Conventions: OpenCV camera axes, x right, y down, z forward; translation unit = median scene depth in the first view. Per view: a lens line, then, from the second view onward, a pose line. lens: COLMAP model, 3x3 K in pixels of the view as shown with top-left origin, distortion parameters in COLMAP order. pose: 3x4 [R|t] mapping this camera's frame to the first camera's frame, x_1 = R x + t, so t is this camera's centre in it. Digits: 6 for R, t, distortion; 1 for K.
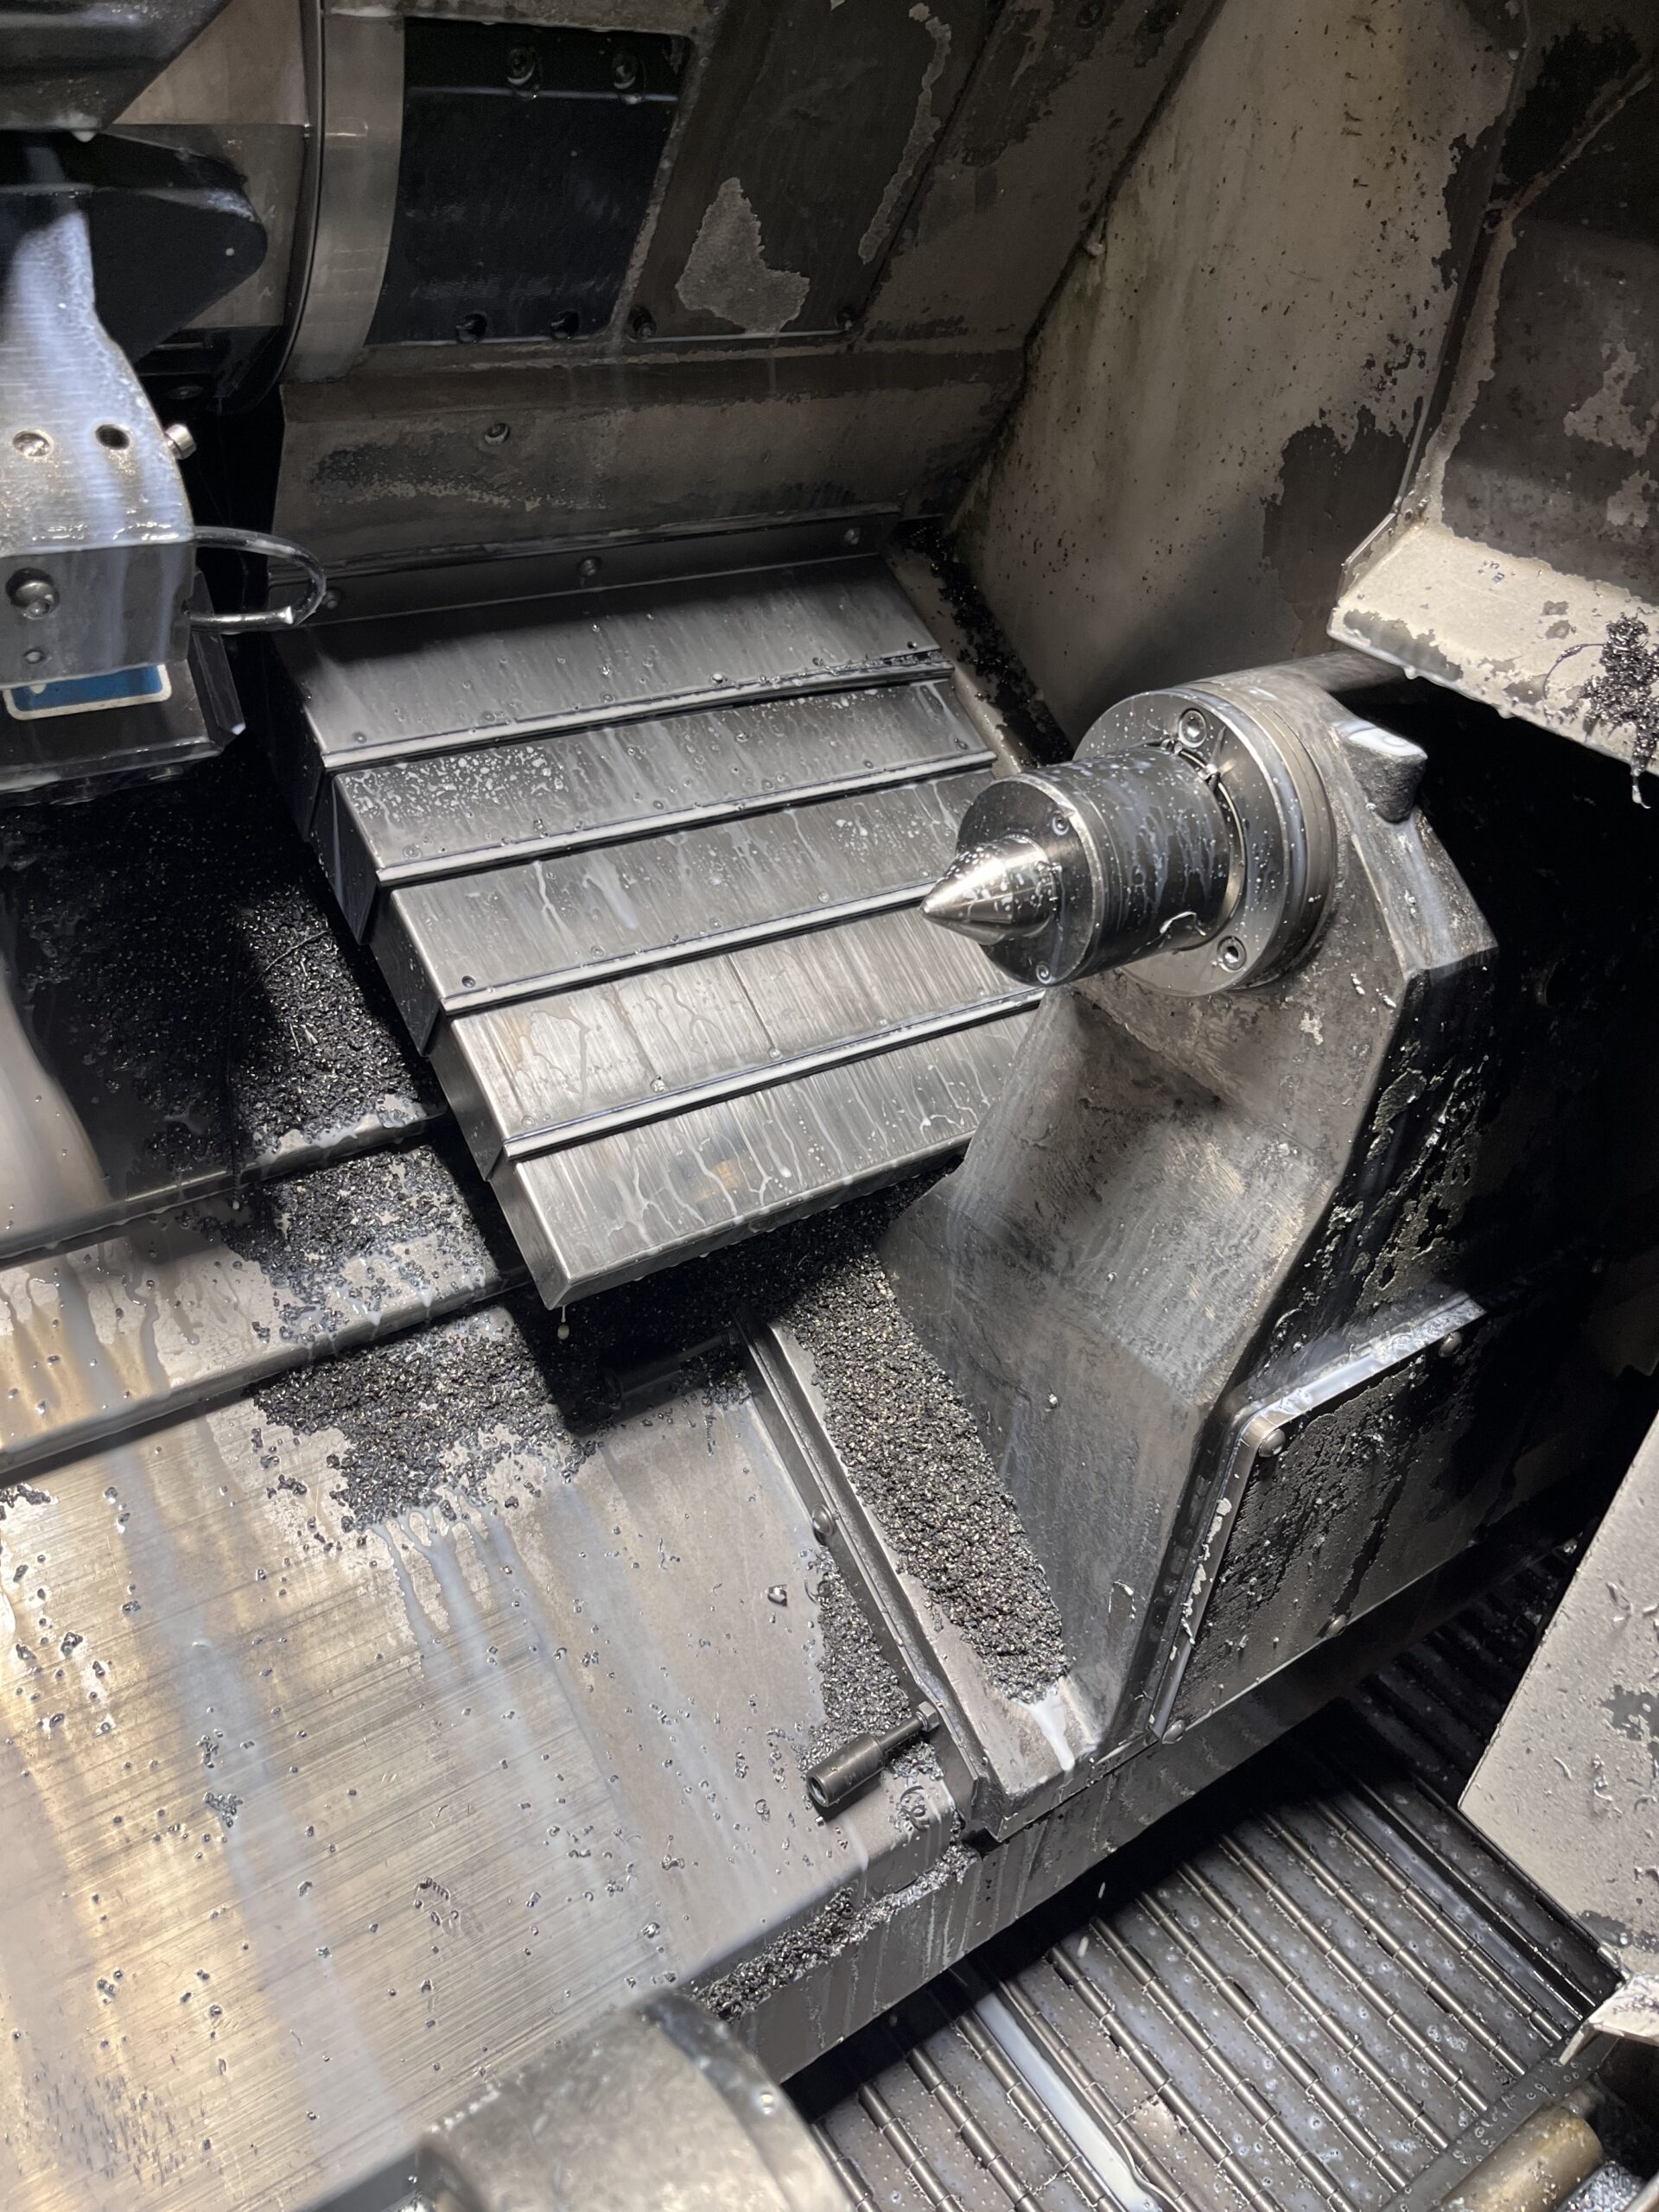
lens RADIAL K [[1702.8, 0, 827.0], [0, 1702.8, 1128.7], [0, 0, 1]] dist [0.030877, -0.051533]
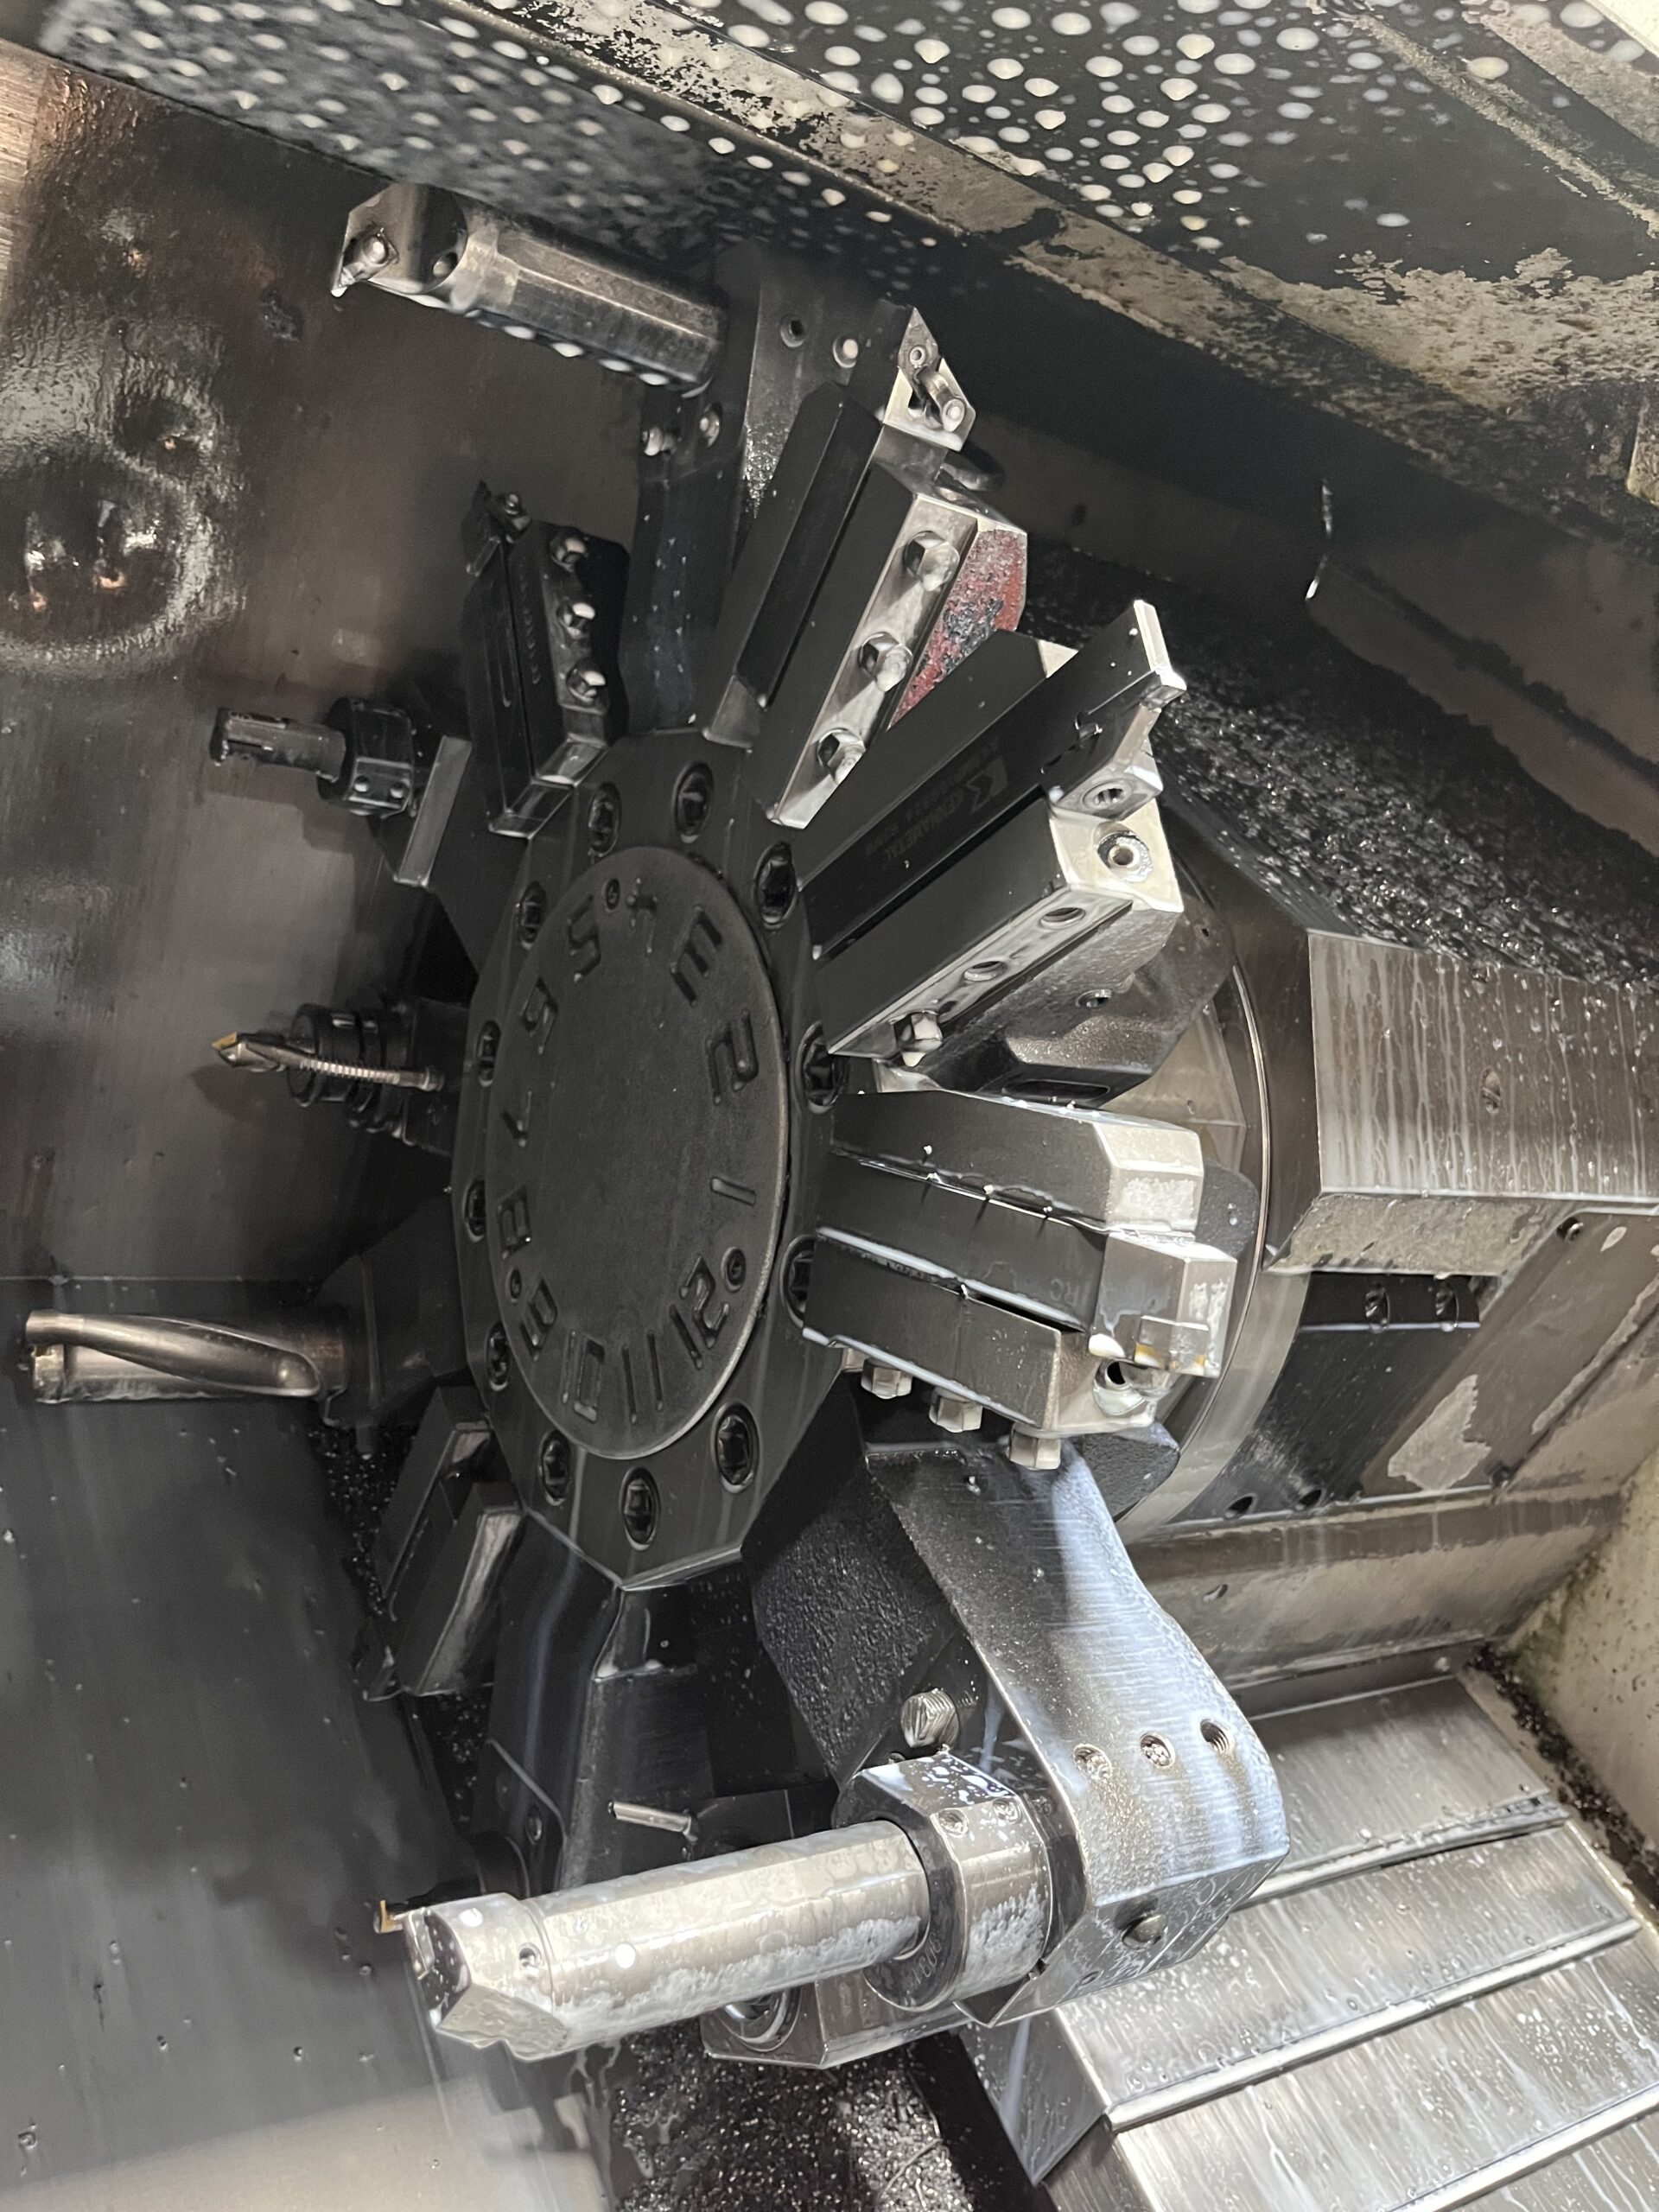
lens RADIAL K [[1702.8, 0, 823.9], [0, 1702.8, 1092.9], [0, 0, 1]] dist [0.030877, -0.051533]
pose [[0.998564, 0.050756, -0.017113, -0.362240], [-0.052411, 0.859956, -0.507671, -0.128956], [-0.011051, 0.507839, 0.861381, 0.020908]]
